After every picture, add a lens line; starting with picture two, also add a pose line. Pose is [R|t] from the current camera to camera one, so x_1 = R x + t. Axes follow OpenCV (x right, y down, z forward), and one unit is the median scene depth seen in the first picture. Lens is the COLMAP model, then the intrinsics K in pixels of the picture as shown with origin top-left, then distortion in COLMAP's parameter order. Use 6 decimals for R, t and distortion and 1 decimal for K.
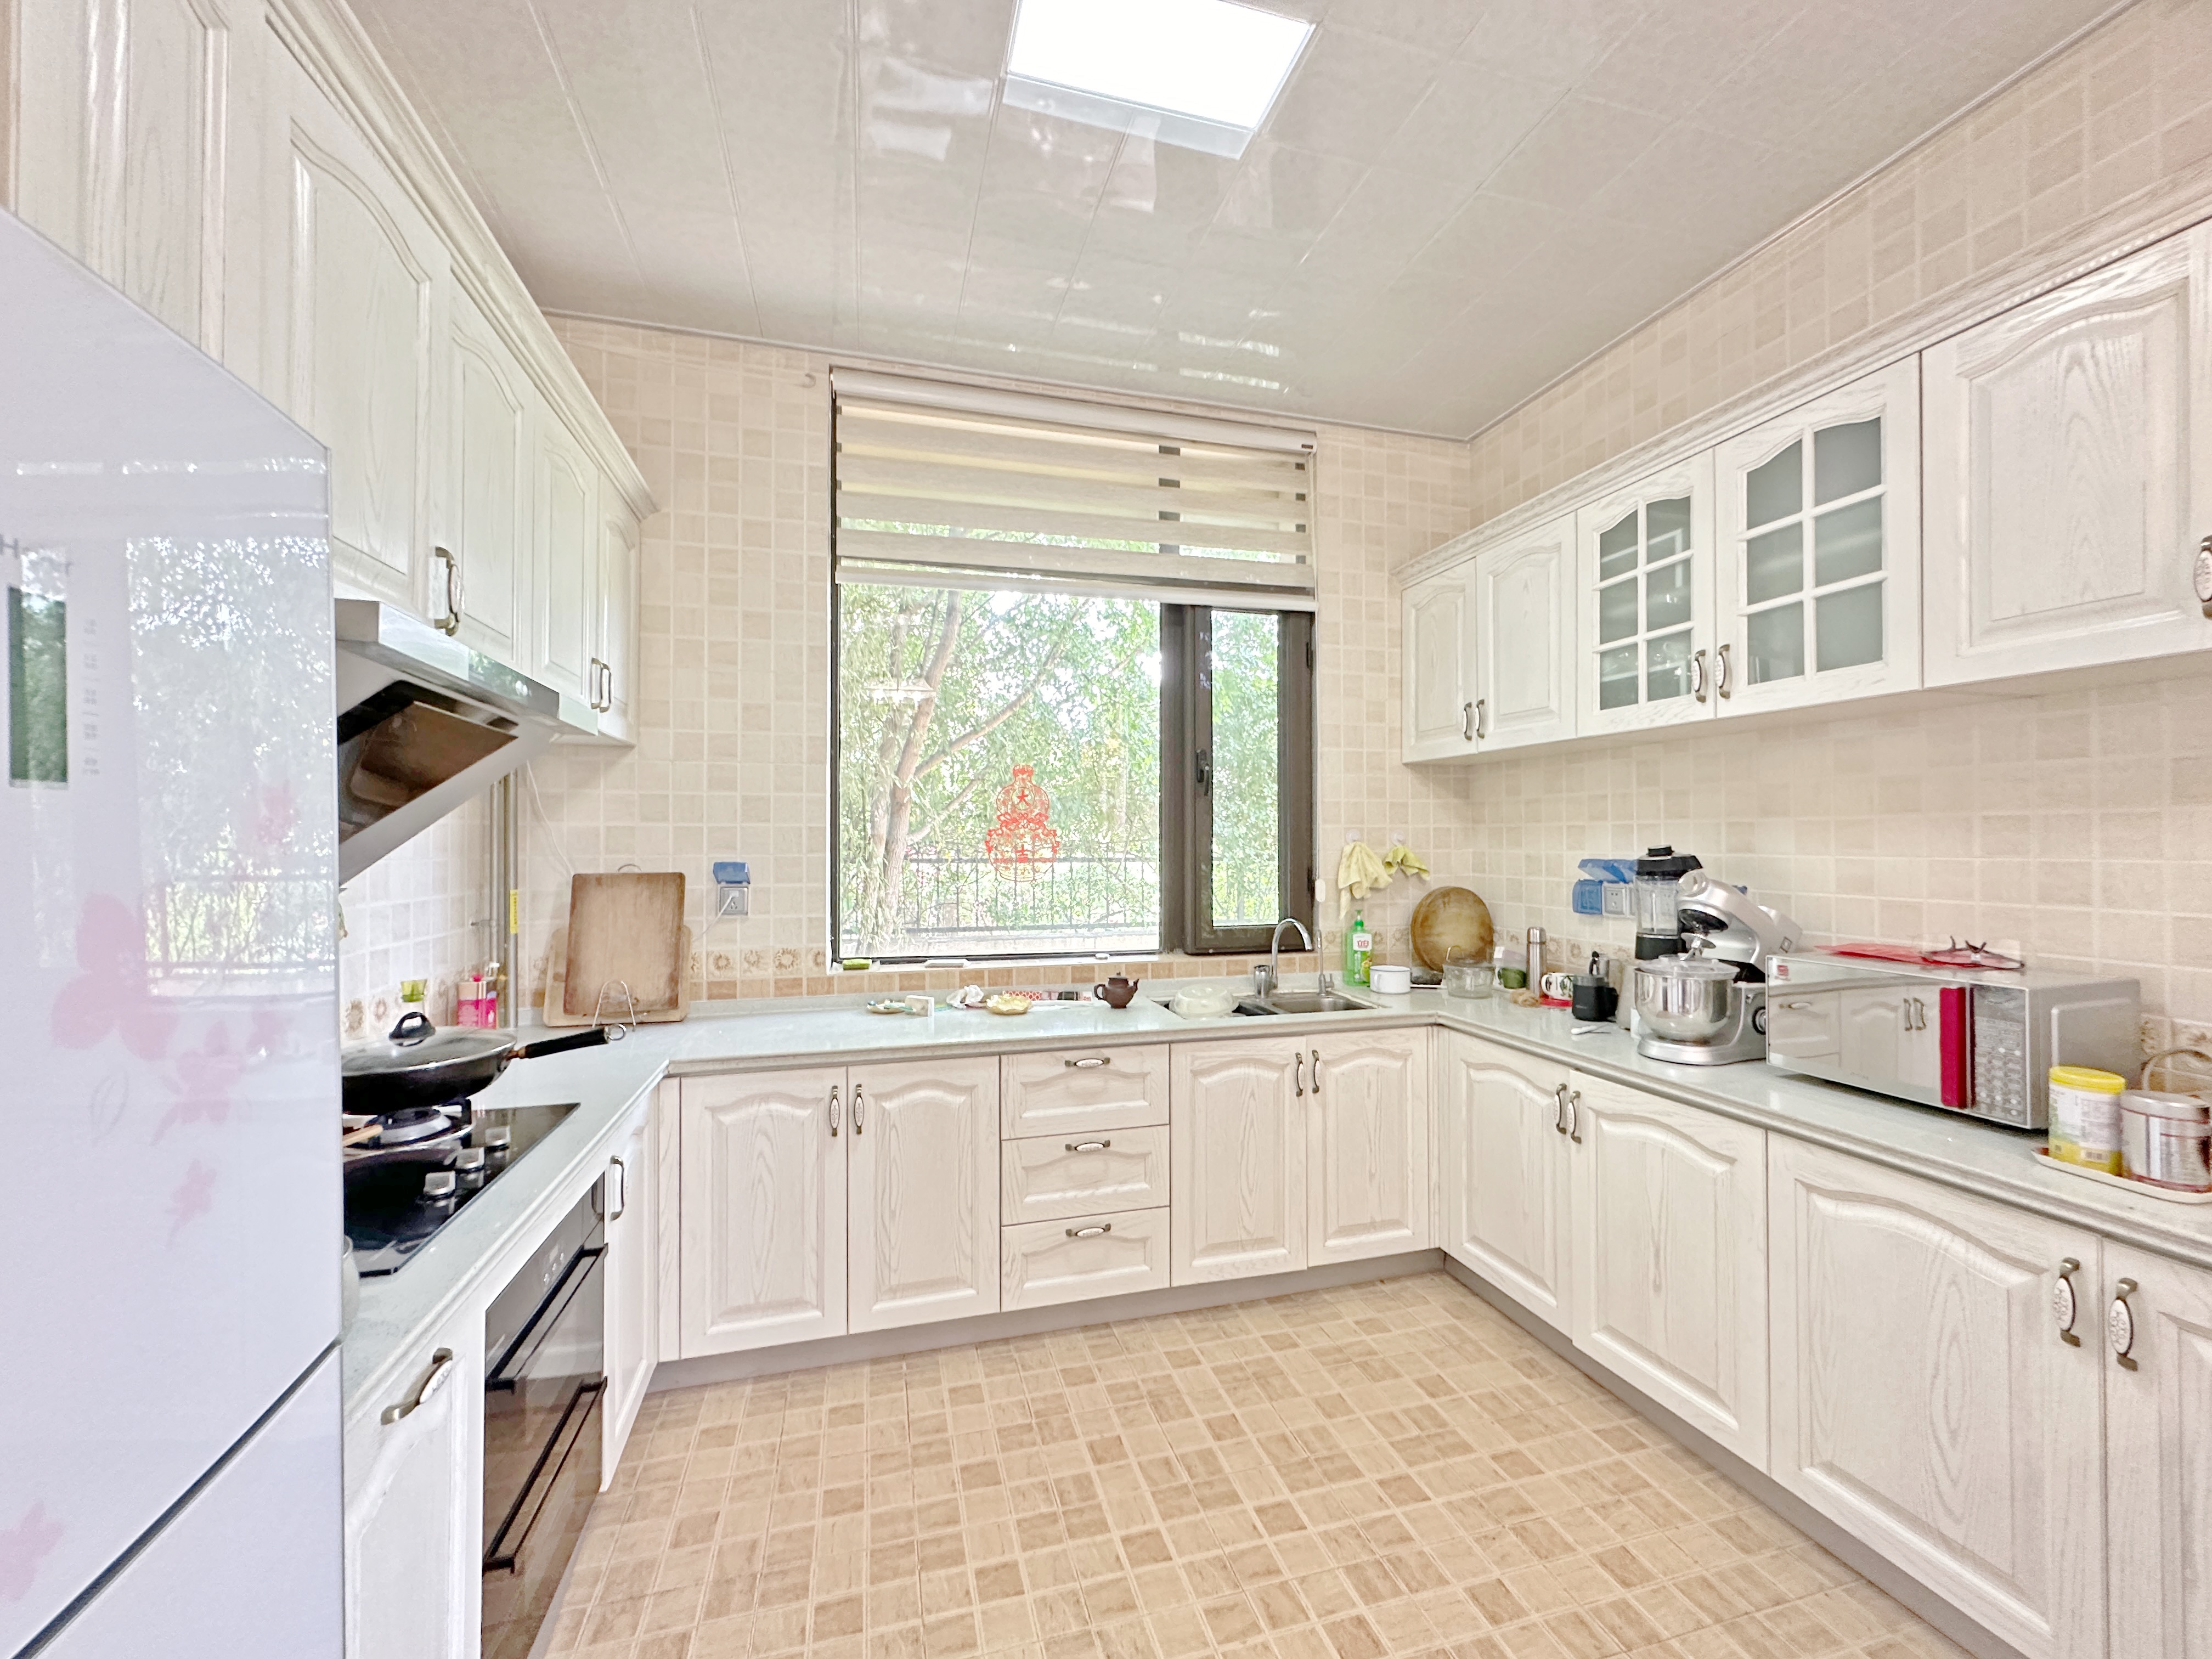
lens RADIAL K [[882.4, 0, 1121.9], [0, 882.4, 821.5], [0, 0, 1]] dist [-0.003728, -0.000176]
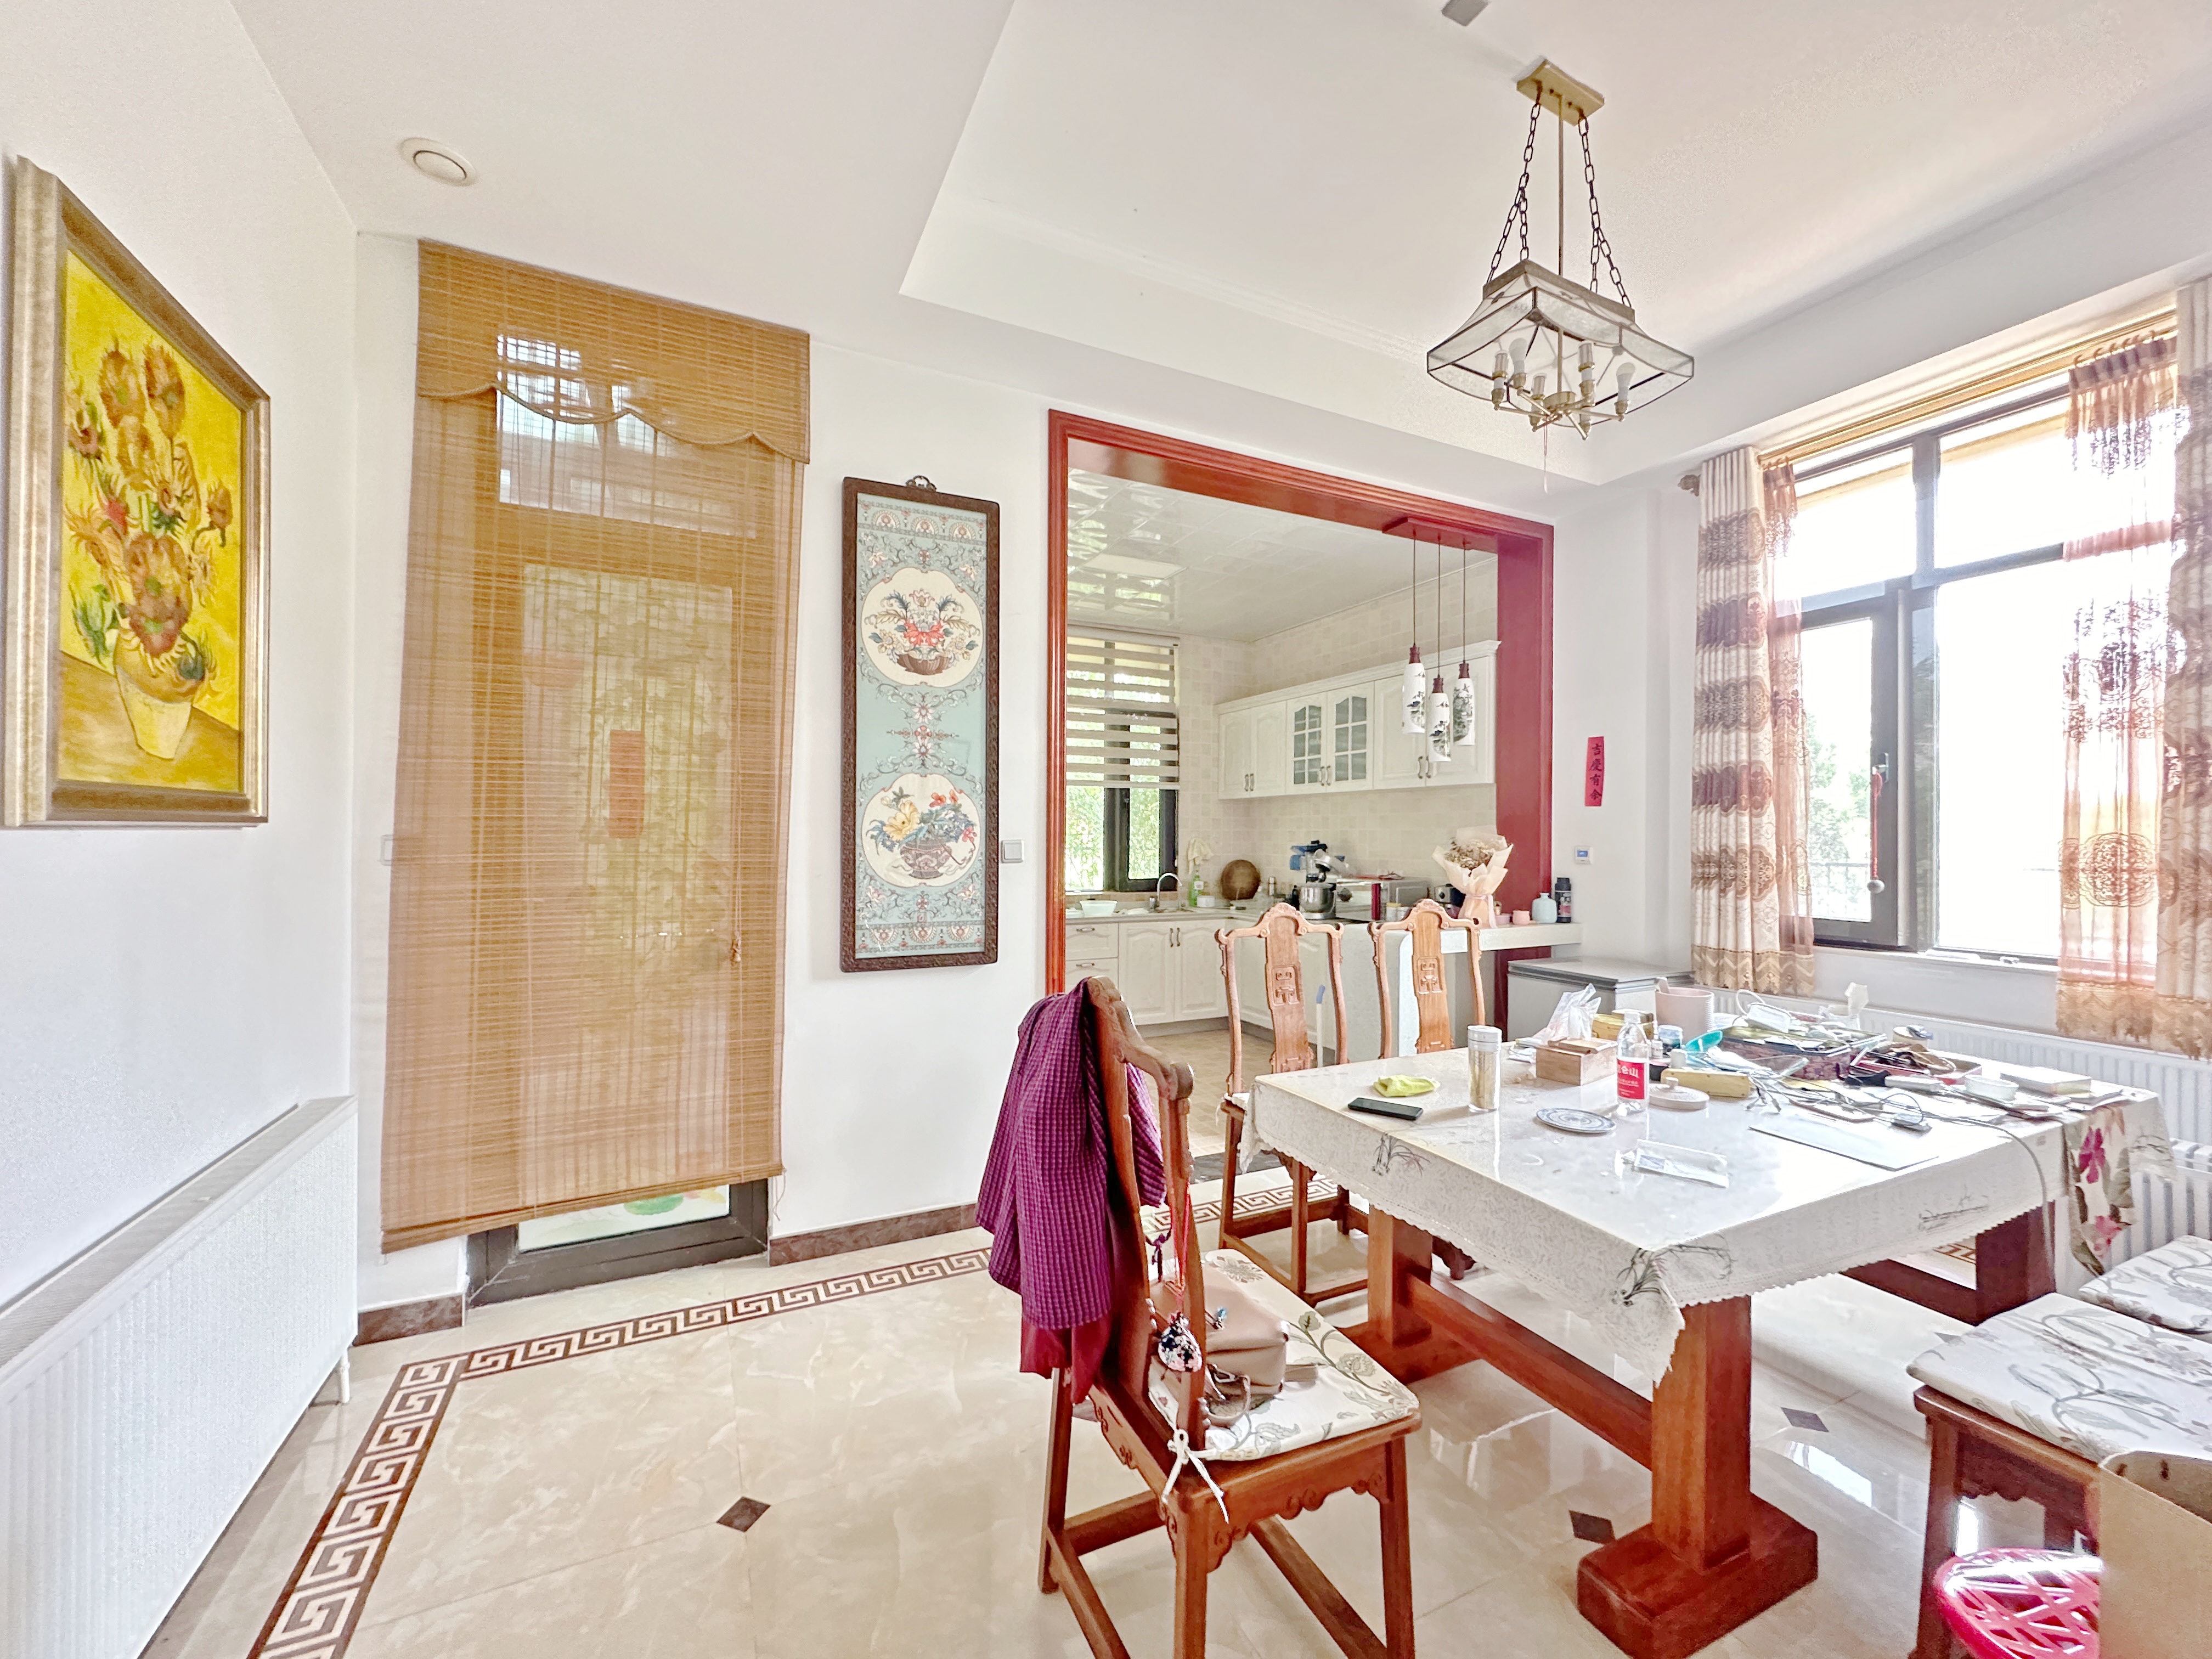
lens RADIAL K [[882.4, 0, 1104.6], [0, 882.4, 832.0], [0, 0, 1]] dist [-0.003728, -0.000176]
pose [[0.987377, 0.007180, 0.158226, -0.374582], [-0.009474, 0.999861, 0.013746, -0.022390], [-0.158105, -0.015071, 0.987307, -1.376906]]
